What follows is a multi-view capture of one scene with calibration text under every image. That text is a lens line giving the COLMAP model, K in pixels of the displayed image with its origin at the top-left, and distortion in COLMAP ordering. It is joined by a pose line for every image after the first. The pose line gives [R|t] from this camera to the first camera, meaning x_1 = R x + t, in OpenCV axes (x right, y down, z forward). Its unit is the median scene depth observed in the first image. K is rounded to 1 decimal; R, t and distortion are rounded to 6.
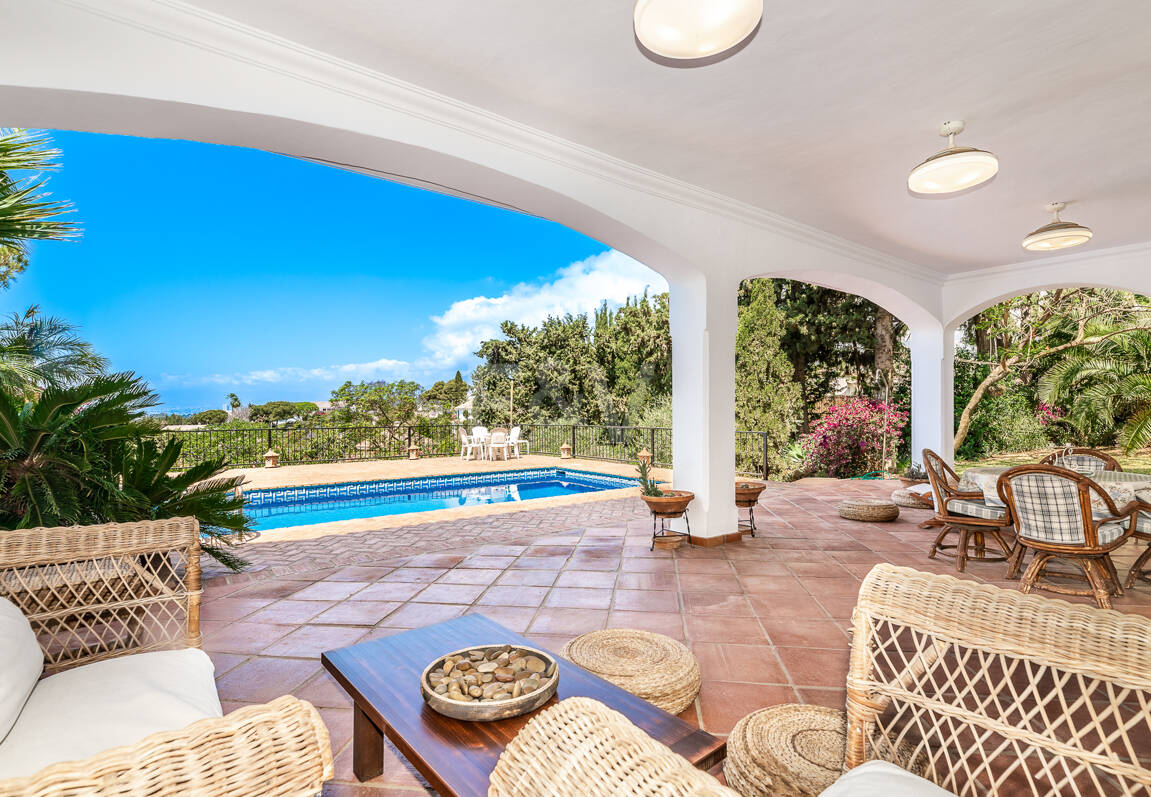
lens RADIAL K [[584.3, 0, 572.3], [0, 584.3, 399.0], [0, 0, 1]] dist [0.004046, 0.000594]
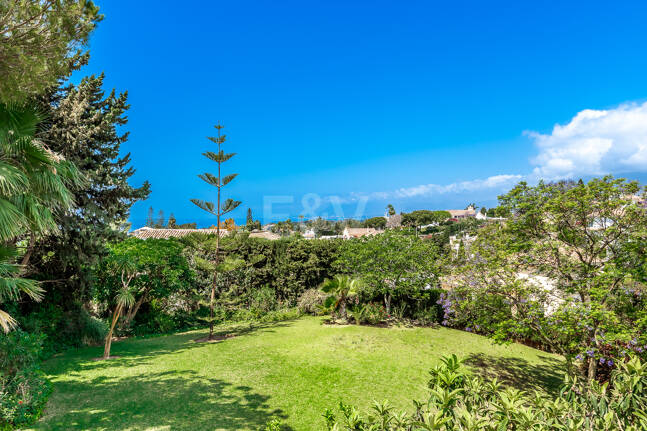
lens RADIAL K [[471.9, 0, 323.6], [0, 471.9, 215.0], [0, 0, 1]] dist [-0.009984, -0.001122]
pose [[0.785788, -0.003581, -0.618485, -0.218867], [0.013324, 0.999849, 0.011140, 0.000728], [0.618352, -0.016994, 0.785717, 0.397585]]
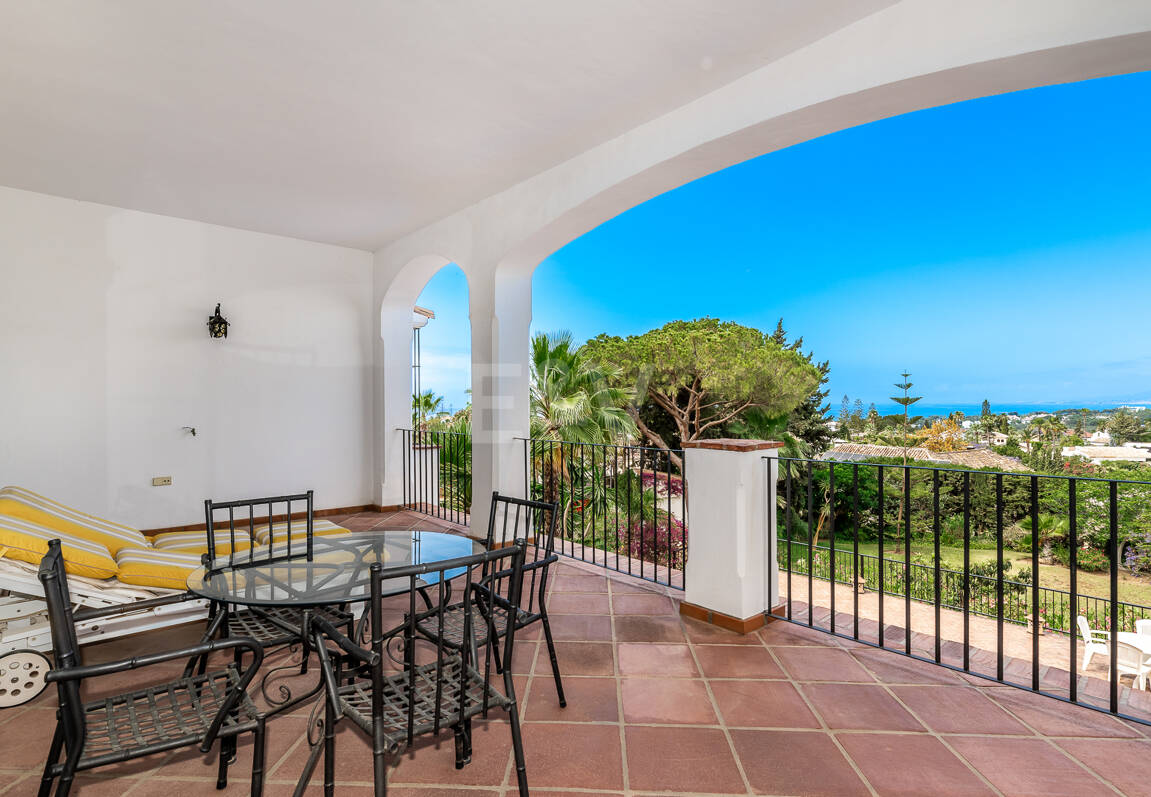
lens RADIAL K [[584.3, 0, 575.0], [0, 584.3, 398.5], [0, 0, 1]] dist [0.004046, 0.000594]
pose [[0.122309, -0.005402, -0.992477, 0.183596], [0.021041, 0.999775, -0.002848, -0.094081], [0.992269, -0.020535, 0.122395, 0.145494]]
